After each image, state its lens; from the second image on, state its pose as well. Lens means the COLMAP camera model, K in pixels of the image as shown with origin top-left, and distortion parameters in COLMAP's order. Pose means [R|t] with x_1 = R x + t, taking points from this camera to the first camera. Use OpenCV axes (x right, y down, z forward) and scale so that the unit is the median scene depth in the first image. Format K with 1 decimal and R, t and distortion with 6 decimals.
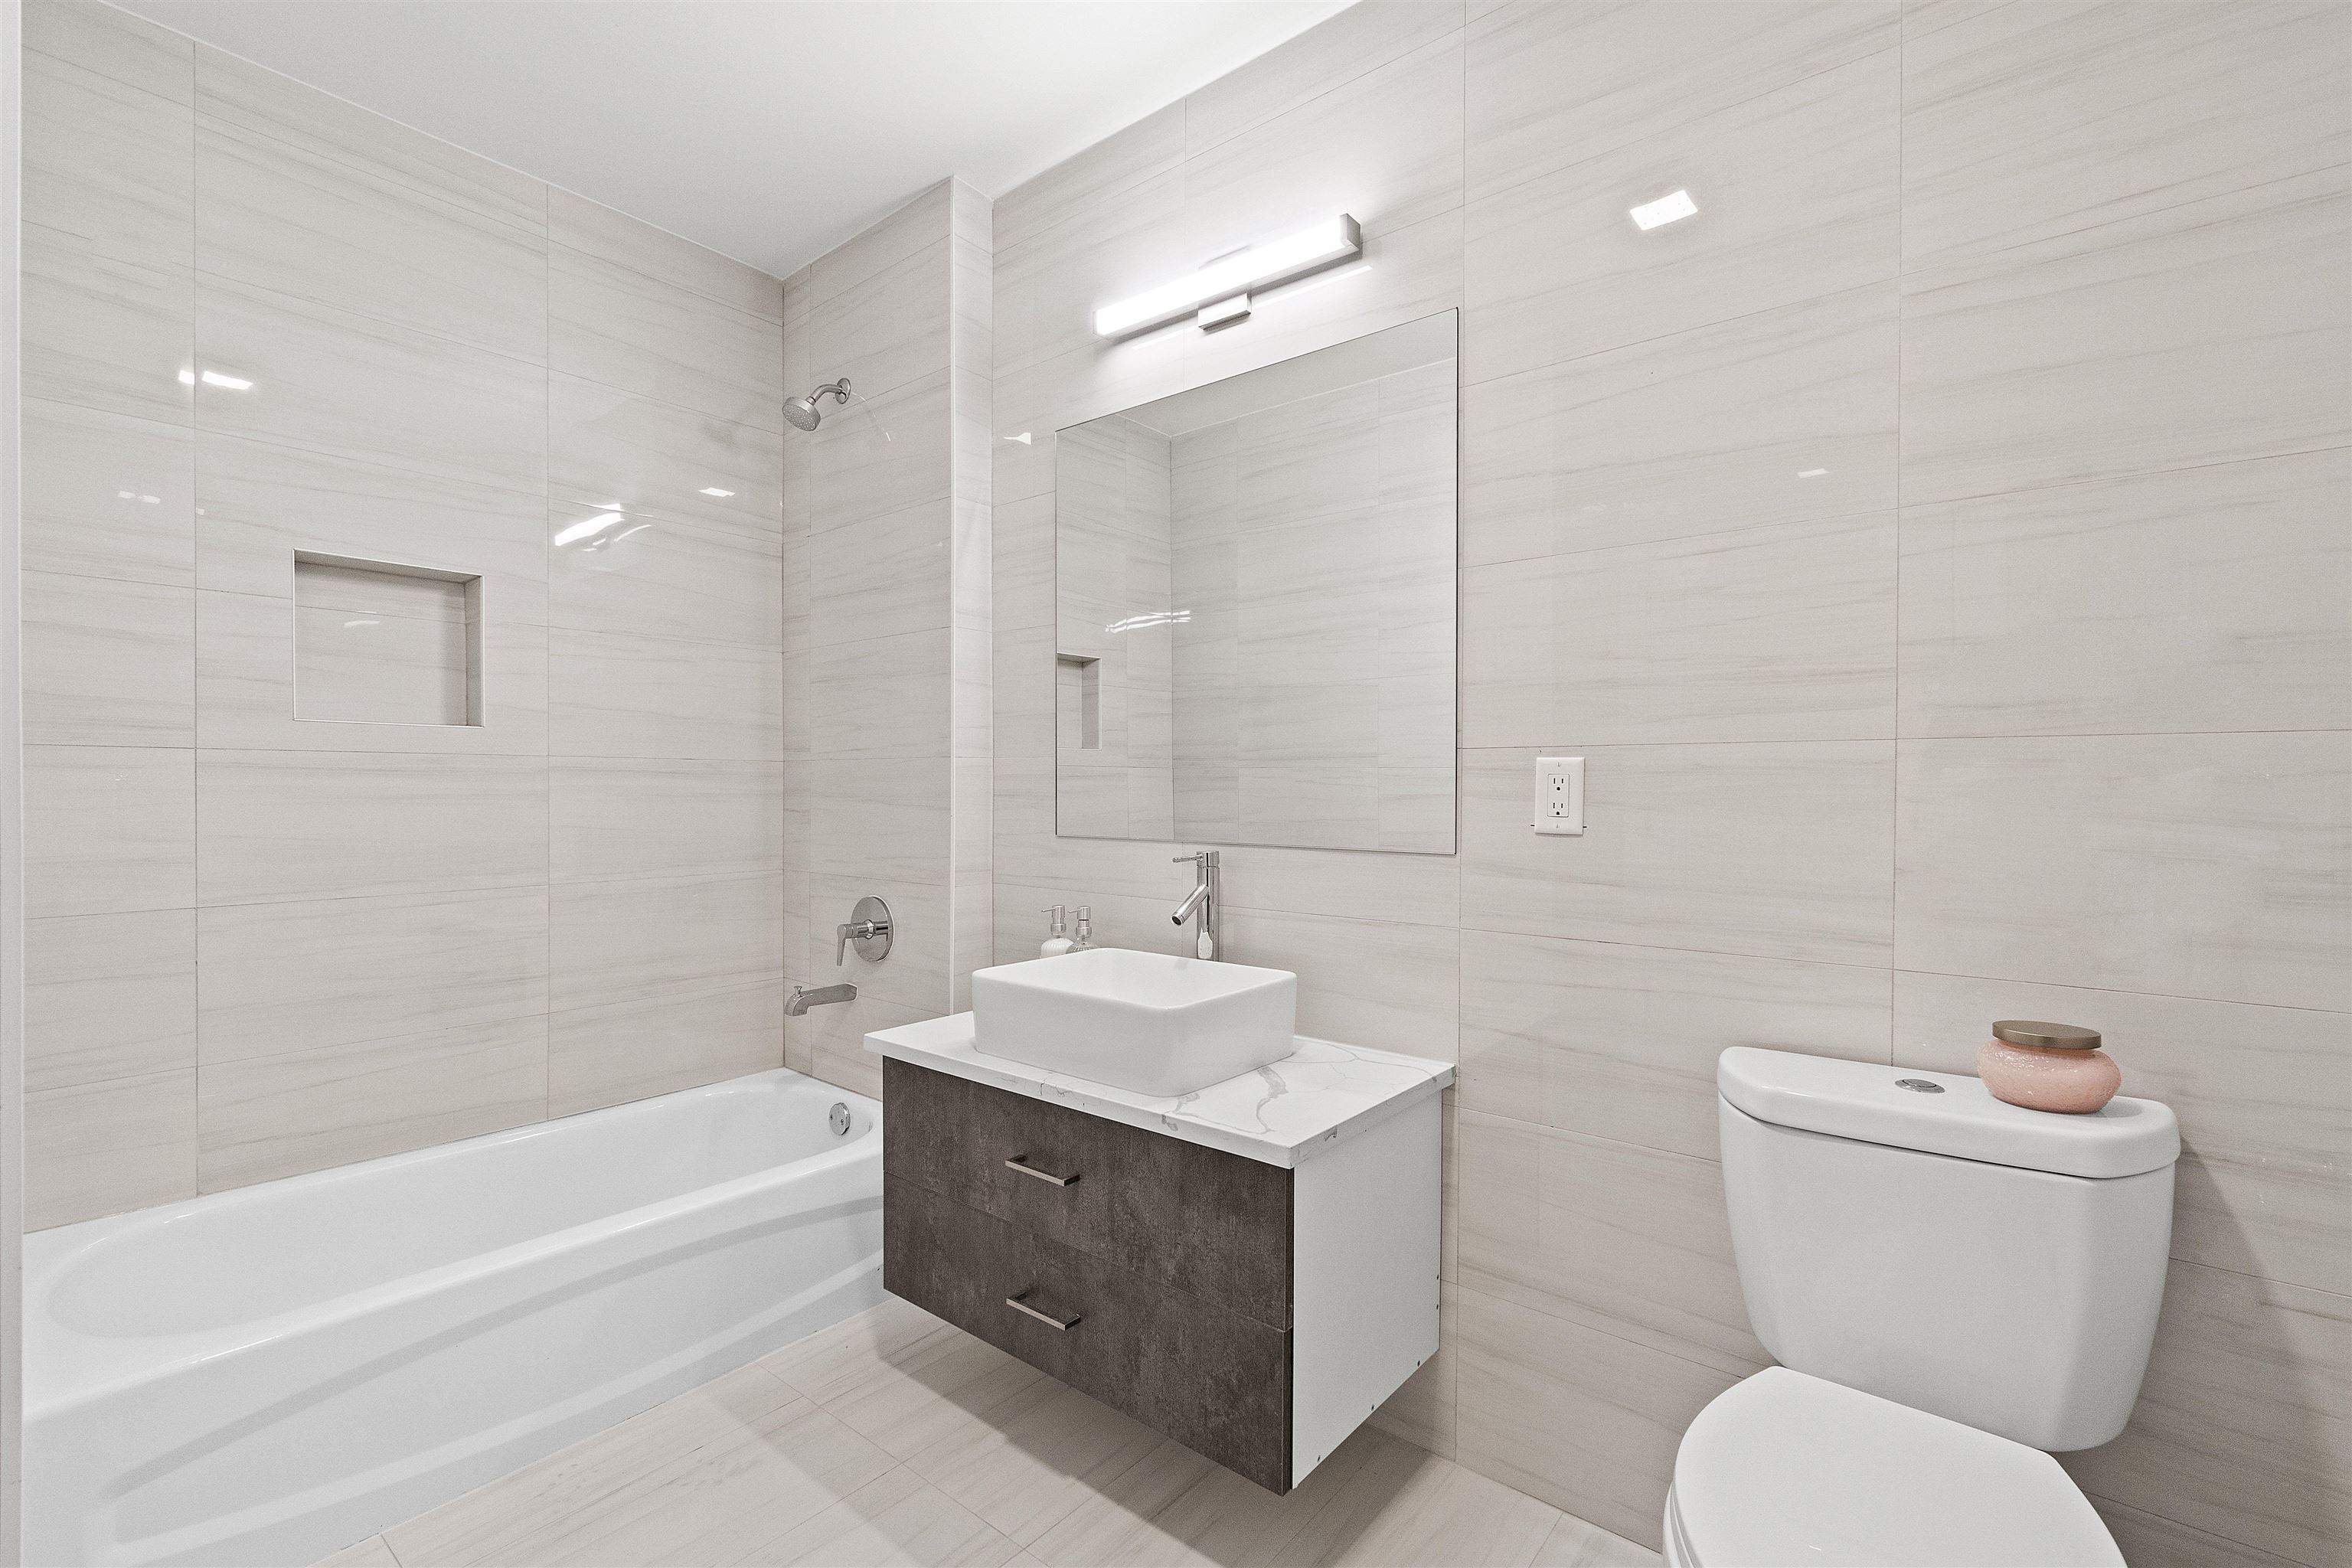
lens RADIAL K [[1023.4, 0, 1167.7], [0, 1023.4, 793.7], [0, 0, 1]] dist [0.000580, 0.001597]
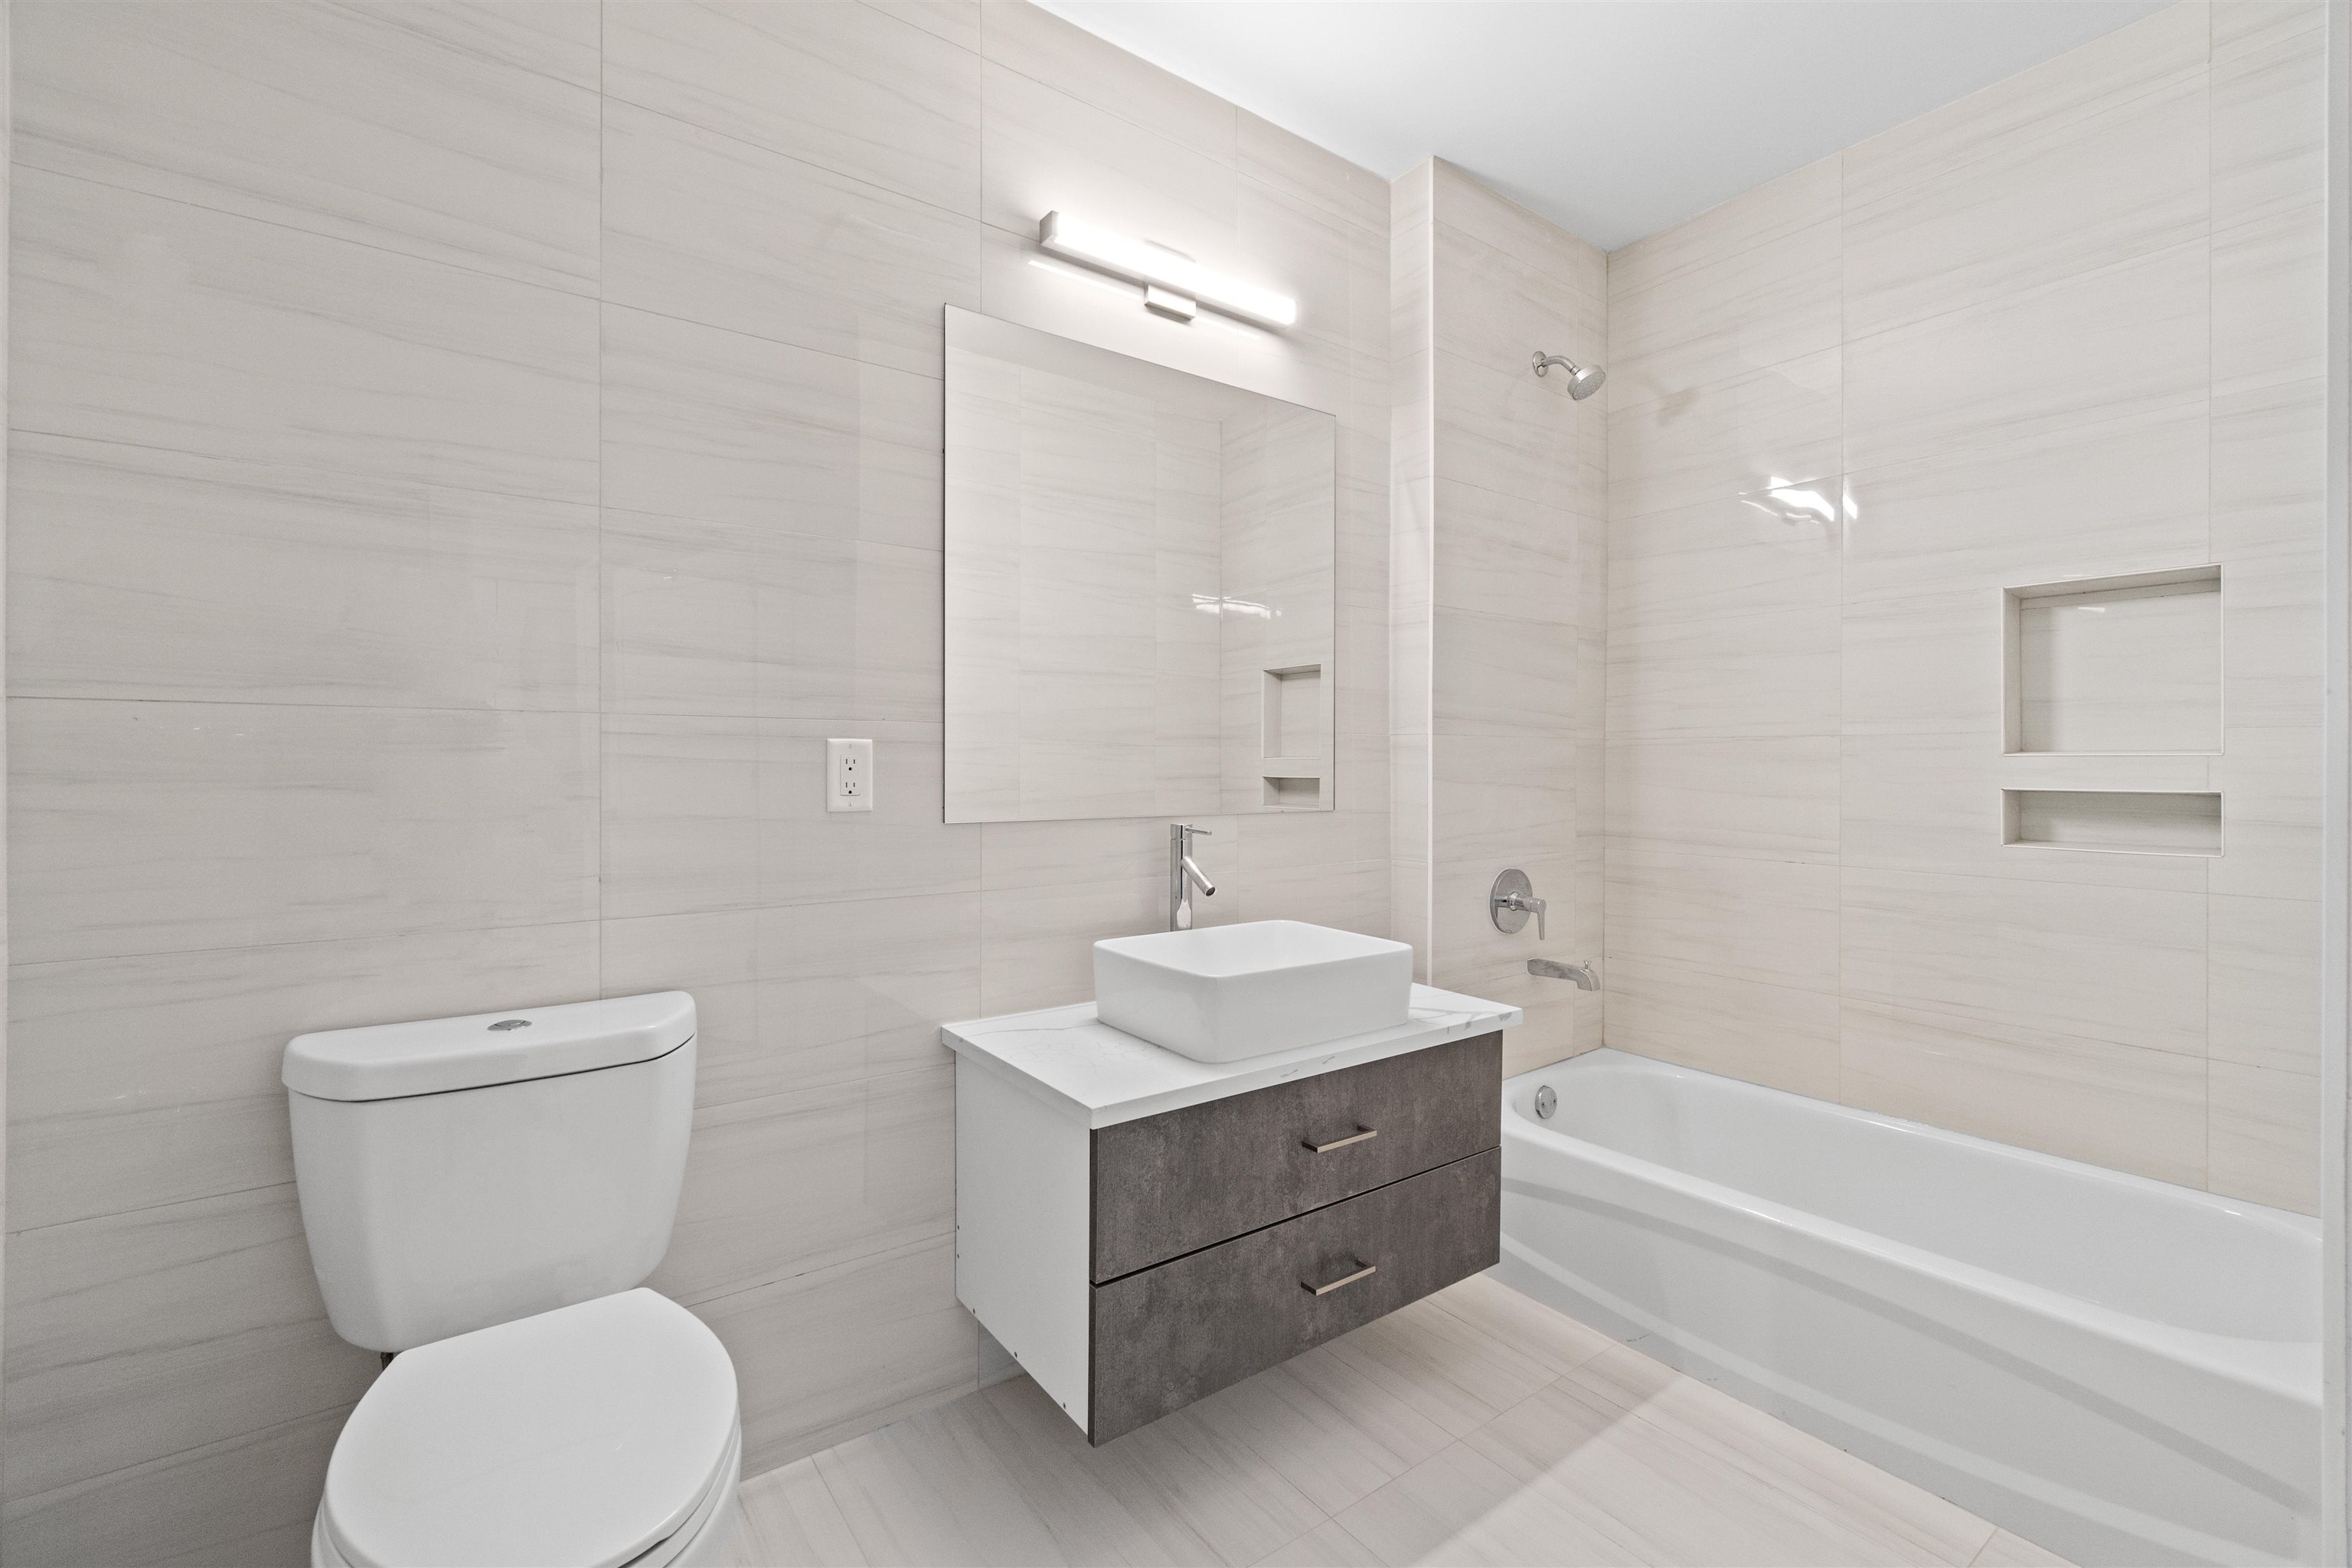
lens RADIAL K [[960.9, 0, 1166.8], [0, 960.9, 765.8], [0, 0, 1]] dist [-0.002086, -0.000049]
pose [[0.270201, -0.014808, 0.962690, -0.475865], [0.003797, 0.999890, 0.014315, -0.020926], [-0.962796, -0.000213, 0.270228, 0.423618]]
